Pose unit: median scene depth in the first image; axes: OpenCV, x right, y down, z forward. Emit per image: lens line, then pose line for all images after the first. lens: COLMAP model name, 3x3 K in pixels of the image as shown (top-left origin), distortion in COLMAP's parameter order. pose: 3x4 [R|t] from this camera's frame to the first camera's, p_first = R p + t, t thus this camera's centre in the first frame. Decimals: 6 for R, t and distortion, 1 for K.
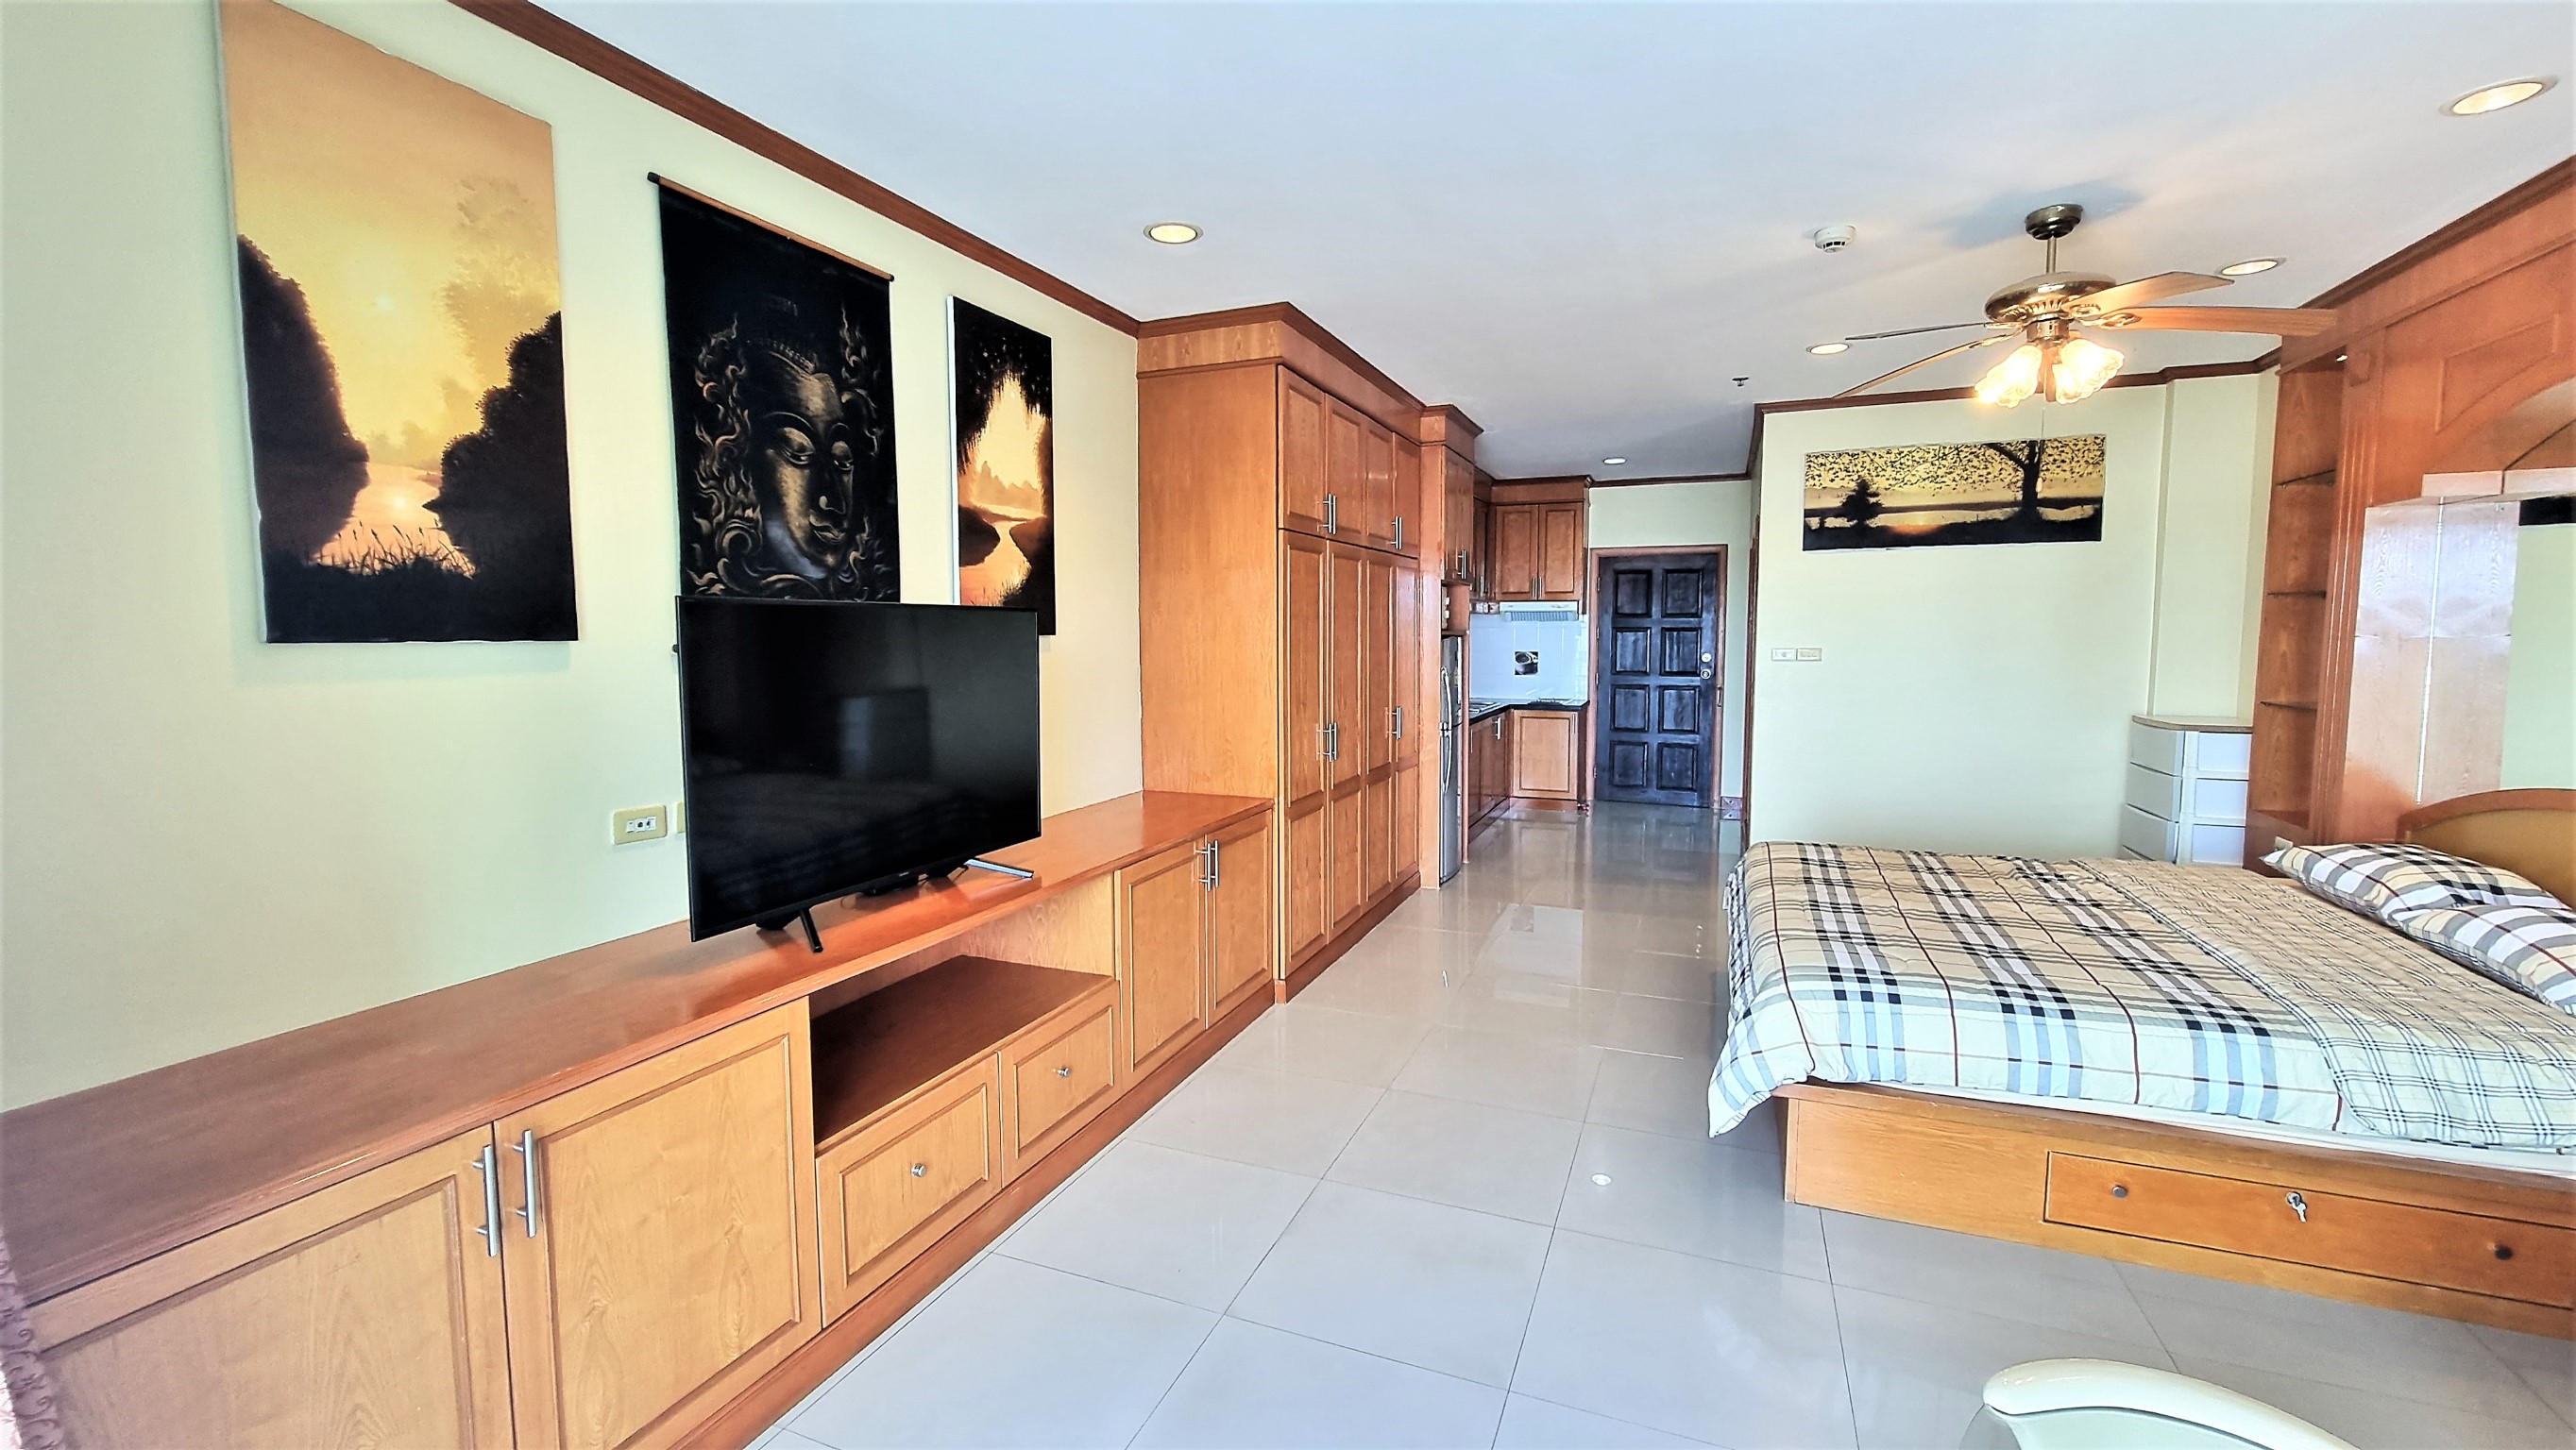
lens RADIAL K [[1068.1, 0, 1283.3], [0, 1068.1, 714.0], [0, 0, 1]] dist [-0.002530, -0.000546]
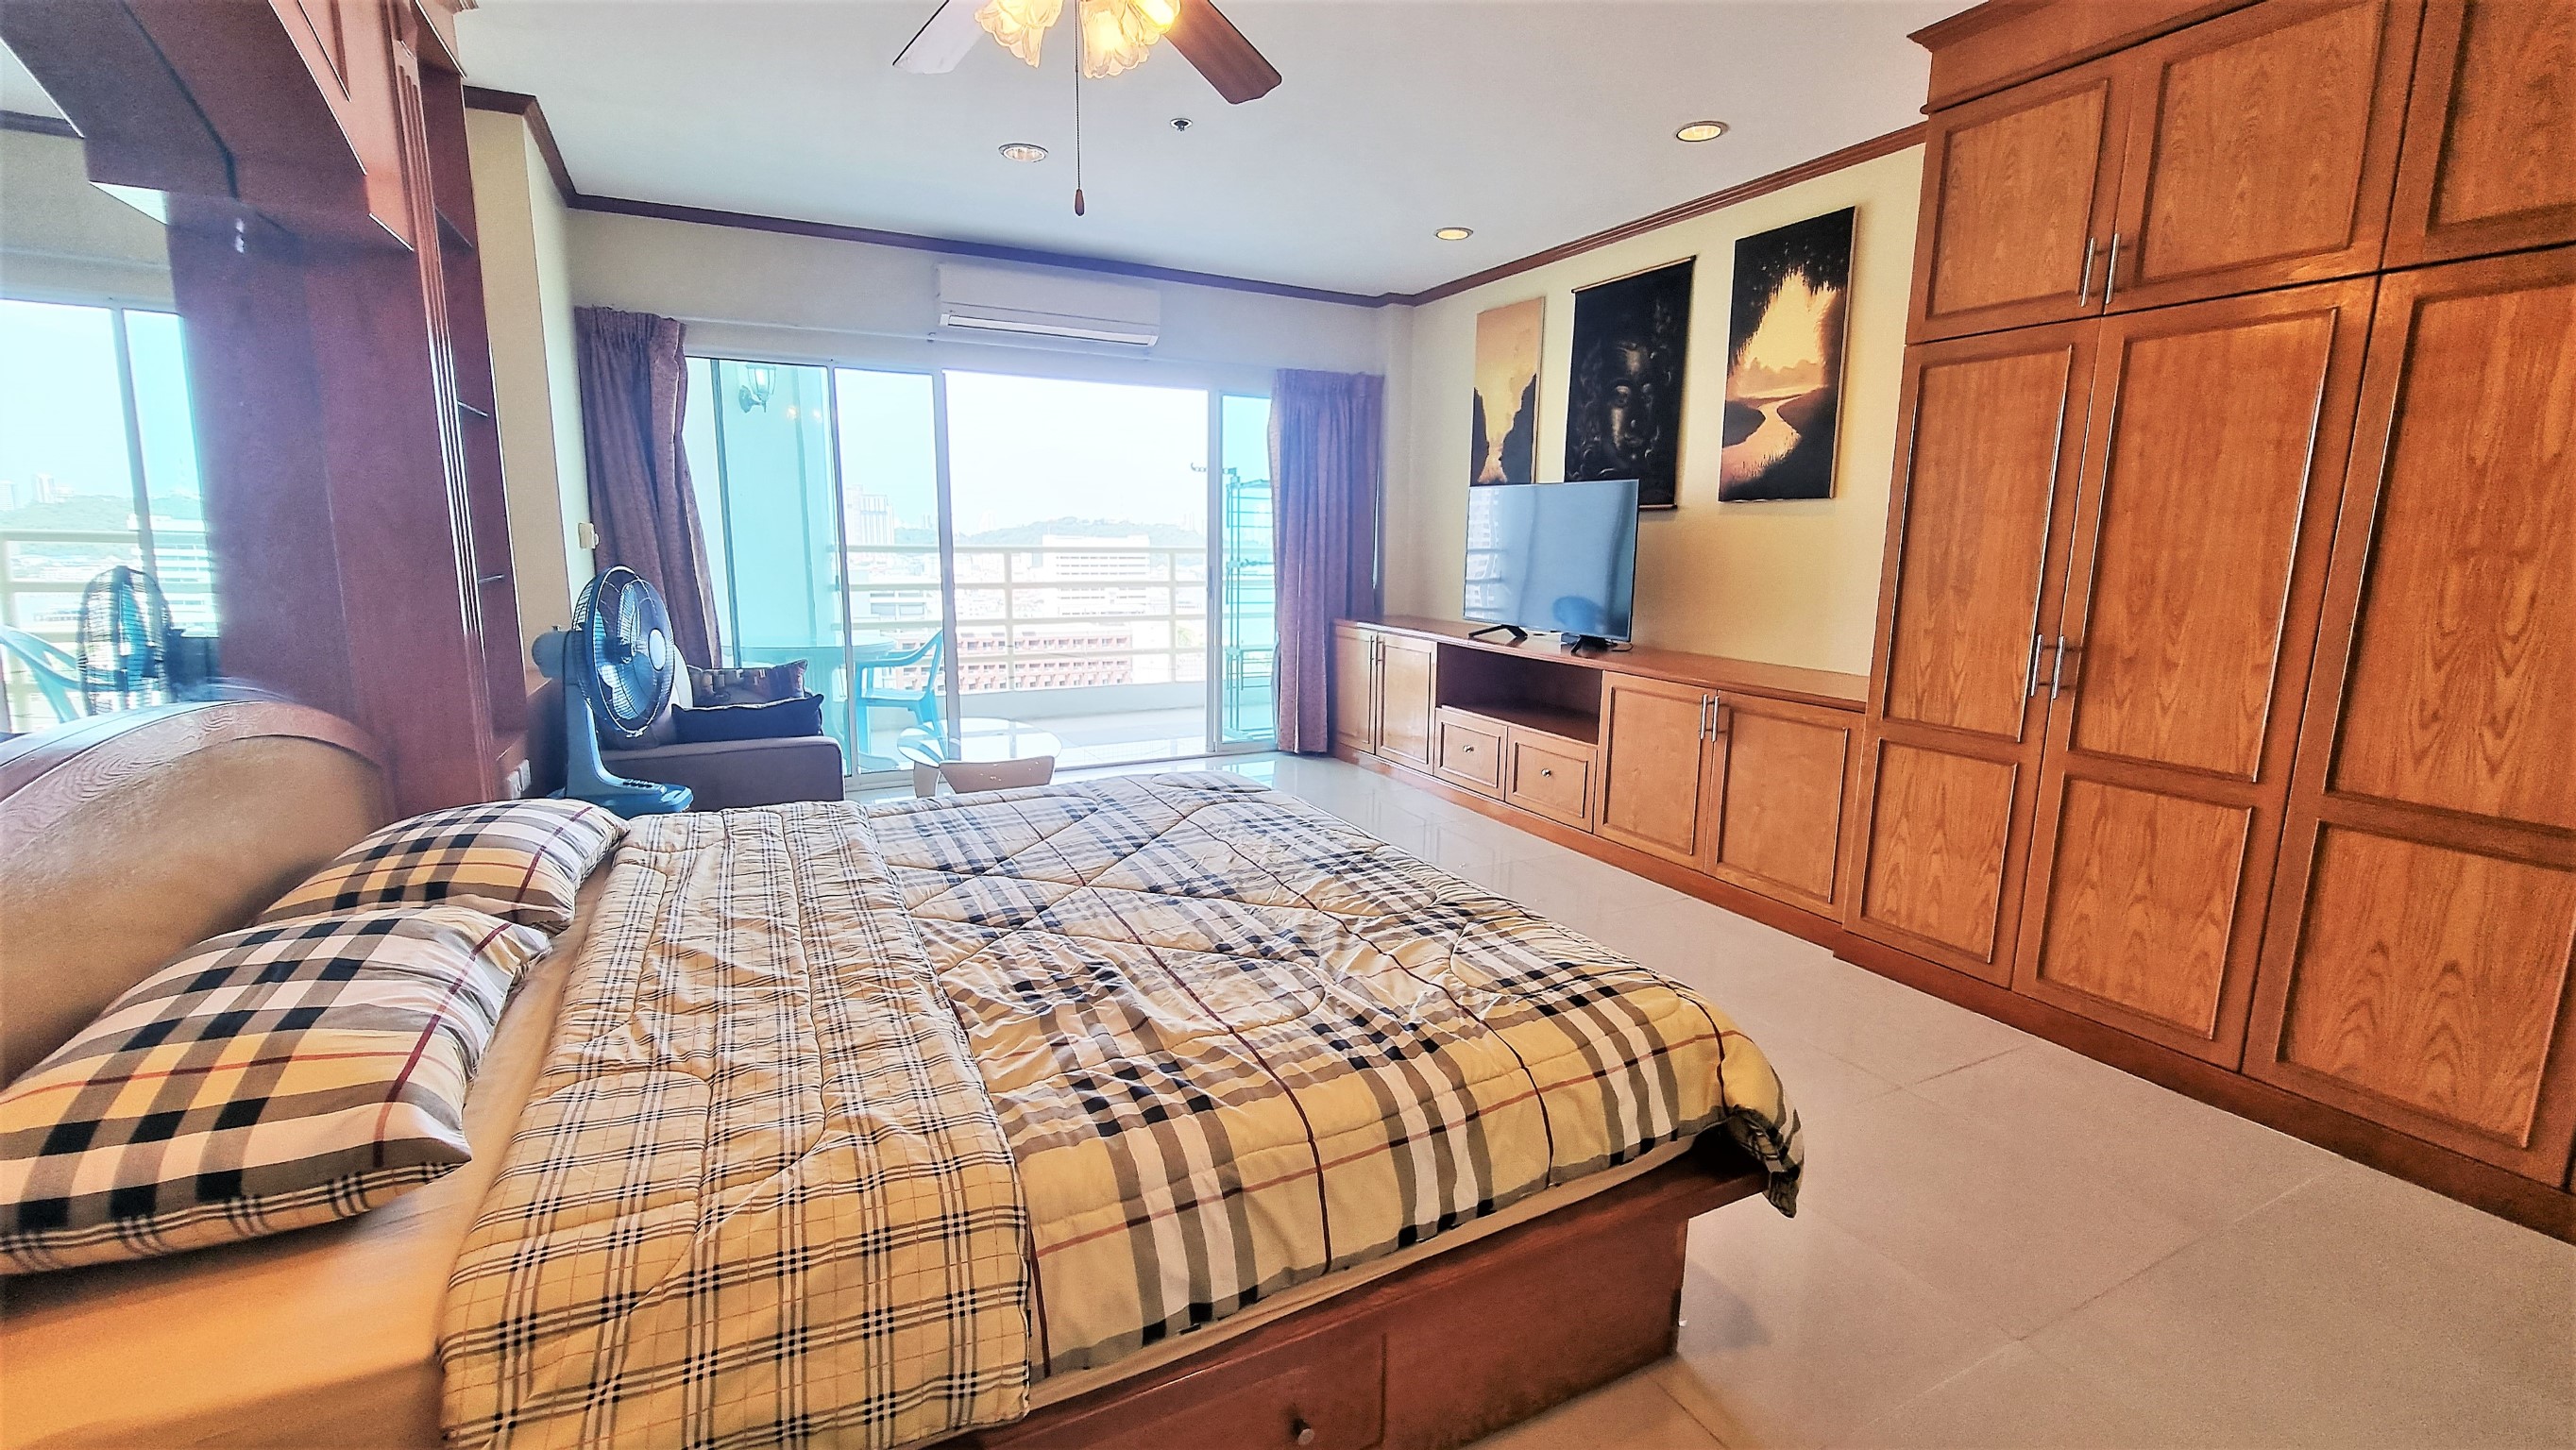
lens RADIAL K [[1074.4, 0, 1284.7], [0, 1074.4, 716.4], [0, 0, 1]] dist [-0.003227, 0.000098]
pose [[-0.655136, 0.122059, -0.745586, 1.002083], [-0.070908, 0.972573, 0.221525, -0.063694], [0.752176, 0.197997, -0.628513, 1.365220]]
